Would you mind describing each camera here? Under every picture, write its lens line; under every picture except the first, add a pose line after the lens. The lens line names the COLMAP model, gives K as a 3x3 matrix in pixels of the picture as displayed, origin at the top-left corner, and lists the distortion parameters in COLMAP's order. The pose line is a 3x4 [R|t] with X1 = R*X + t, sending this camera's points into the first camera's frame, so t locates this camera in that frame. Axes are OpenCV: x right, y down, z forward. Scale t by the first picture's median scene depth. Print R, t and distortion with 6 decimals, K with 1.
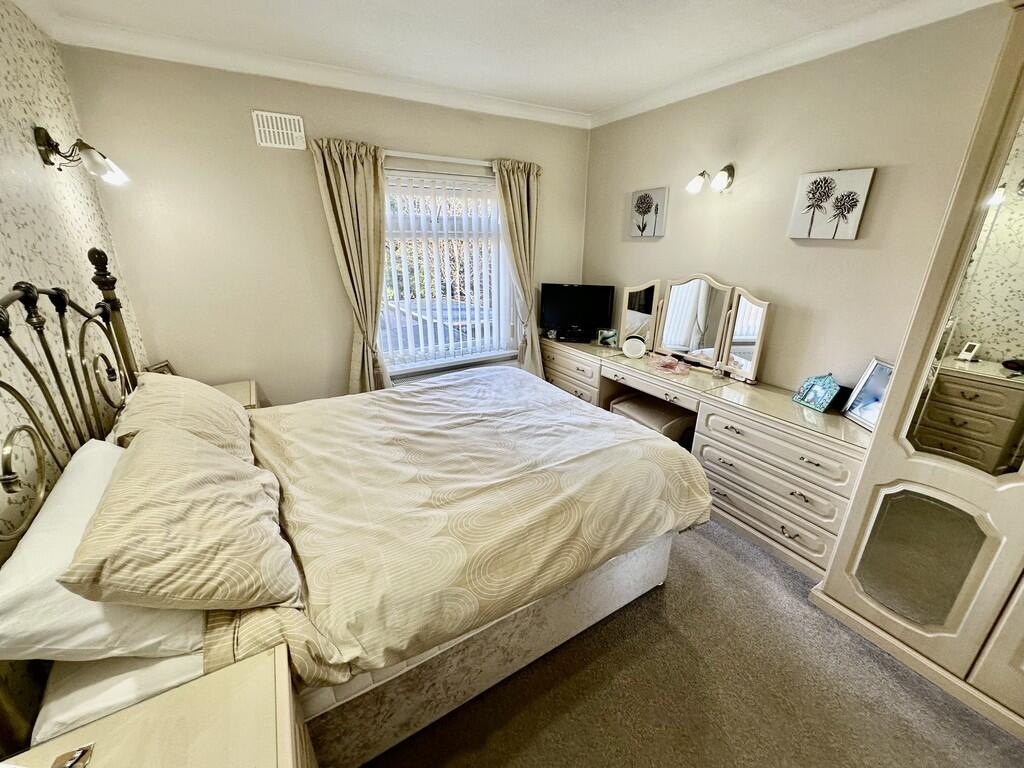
lens RADIAL K [[408.7, 0, 507.9], [0, 408.7, 382.8], [0, 0, 1]] dist [-0.000879, 0.000713]
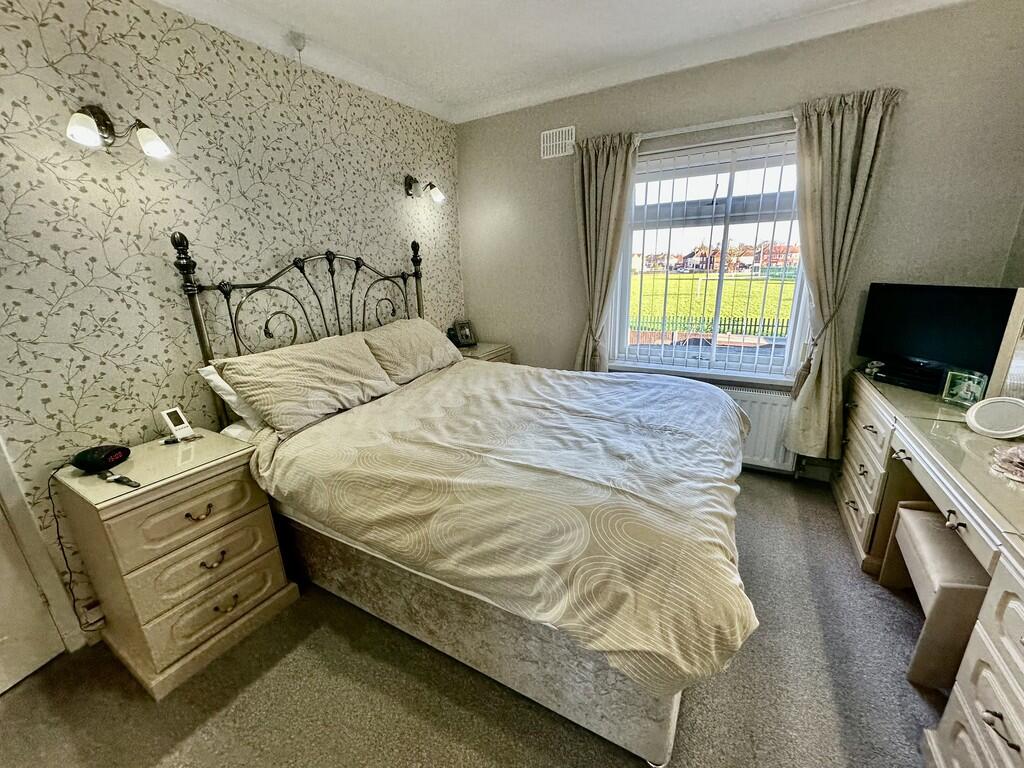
lens RADIAL K [[408.7, 0, 508.2], [0, 408.7, 380.9], [0, 0, 1]] dist [-0.000879, 0.000713]
pose [[0.496389, 0.224510, -0.838566, 0.557504], [-0.262033, 0.959672, 0.101823, -0.032182], [0.827609, 0.169188, 0.535200, 0.374891]]
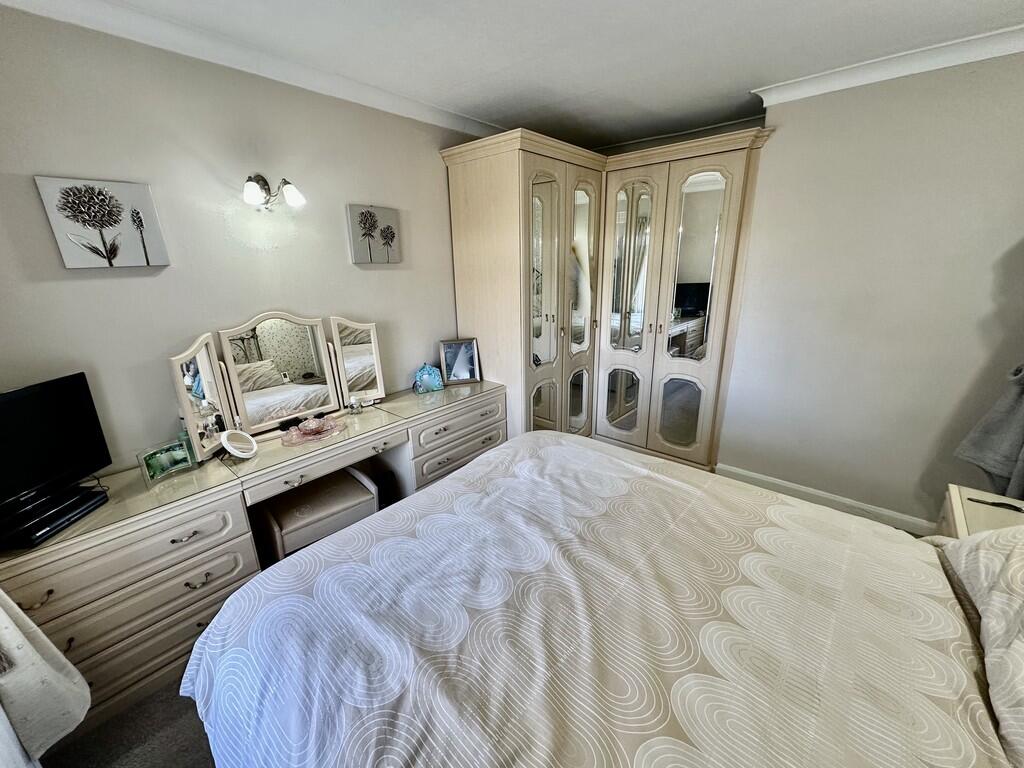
lens RADIAL K [[408.7, 0, 510.5], [0, 408.7, 386.2], [0, 0, 1]] dist [-0.000879, 0.000713]
pose [[-0.311434, -0.276312, 0.909209, -0.480730], [0.343247, 0.859483, 0.378774, -0.342419], [-0.886109, 0.430047, -0.172829, 0.960186]]
